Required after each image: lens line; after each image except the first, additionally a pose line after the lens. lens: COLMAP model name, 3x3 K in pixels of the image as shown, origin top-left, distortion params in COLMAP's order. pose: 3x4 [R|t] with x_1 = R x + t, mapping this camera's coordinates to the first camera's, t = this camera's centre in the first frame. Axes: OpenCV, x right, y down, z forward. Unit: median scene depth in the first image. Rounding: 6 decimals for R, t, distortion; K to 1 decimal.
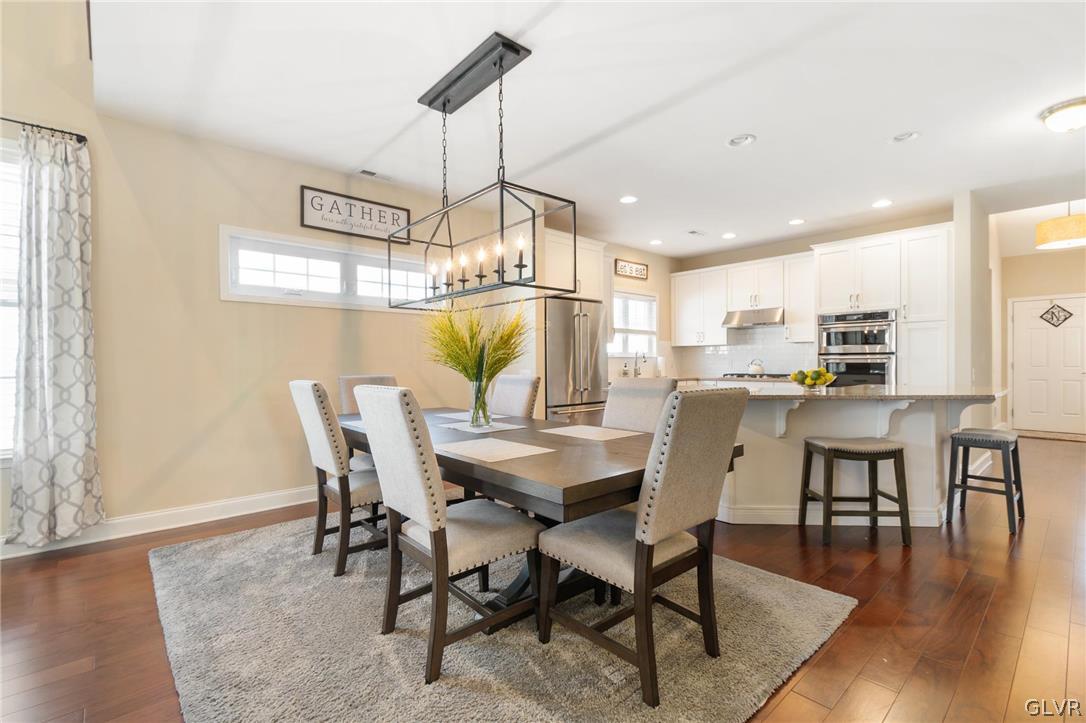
lens RADIAL K [[488.4, 0, 545.2], [0, 488.4, 366.9], [0, 0, 1]] dist [0.004135, 0.000596]
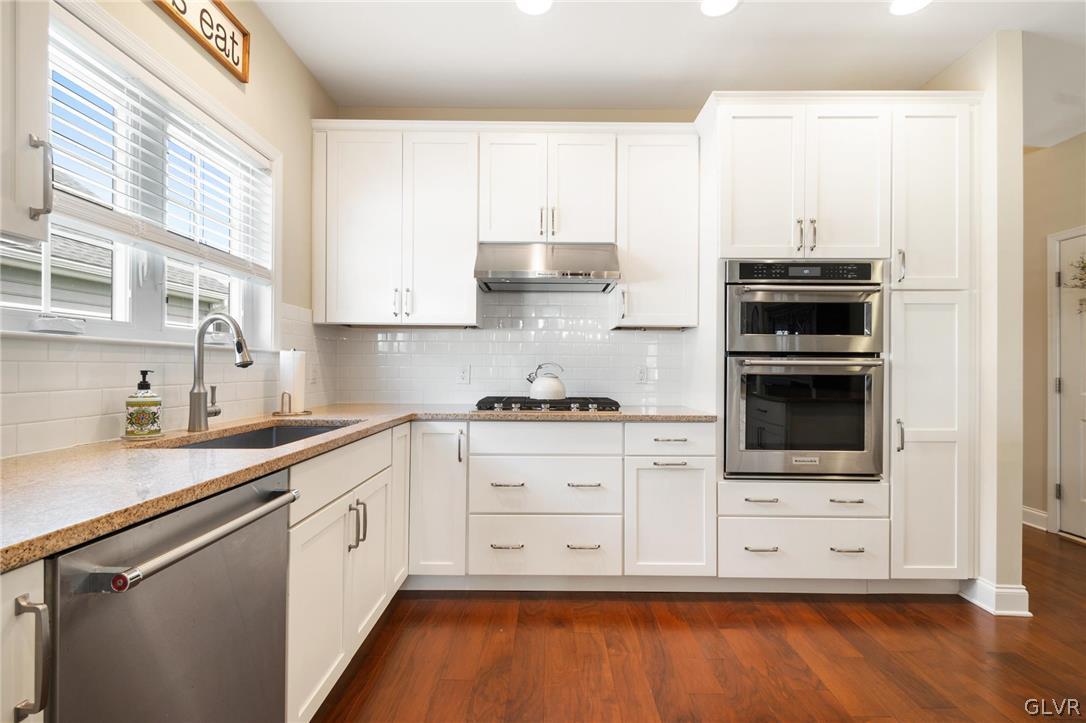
lens RADIAL K [[488.4, 0, 545.2], [0, 488.4, 366.9], [0, 0, 1]] dist [0.004135, 0.000596]
pose [[0.675810, 0.010365, 0.737003, 0.145292], [-0.004062, 0.999938, -0.010338, -0.009598], [-0.737065, 0.003993, 0.675810, 0.839257]]
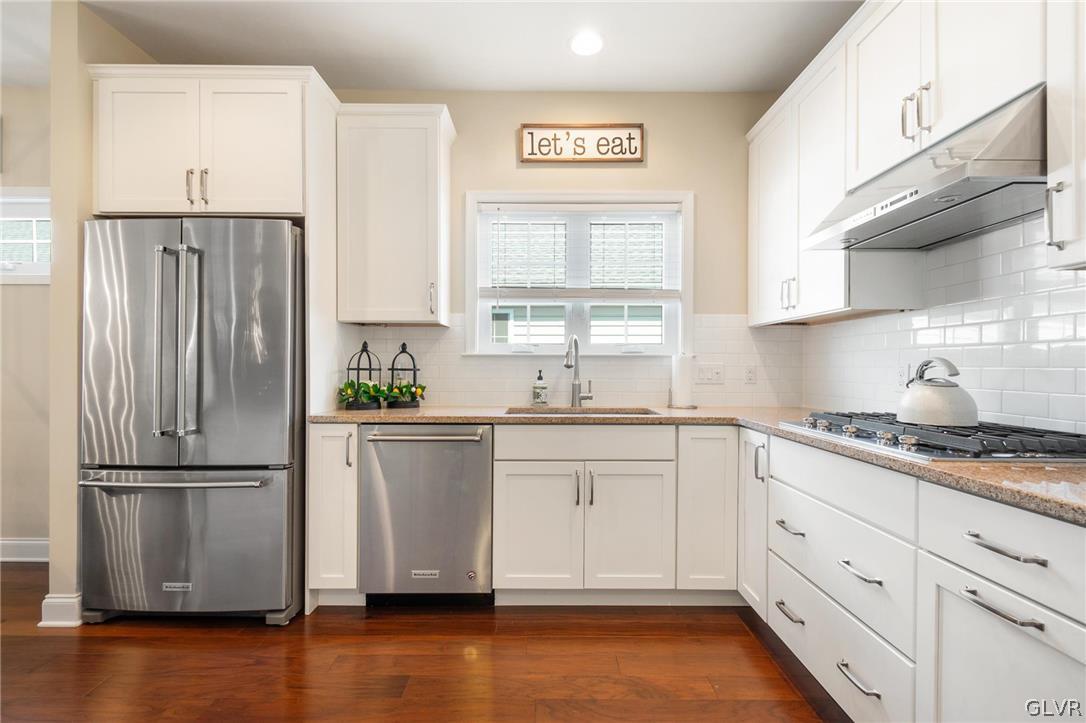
lens RADIAL K [[488.4, 0, 545.2], [0, 488.4, 366.9], [0, 0, 1]] dist [0.004135, 0.000596]
pose [[0.739021, 0.005709, -0.673658, 0.522606], [-0.011529, 0.999925, -0.004174, -0.010715], [0.673584, 0.010851, 0.739031, 0.815294]]
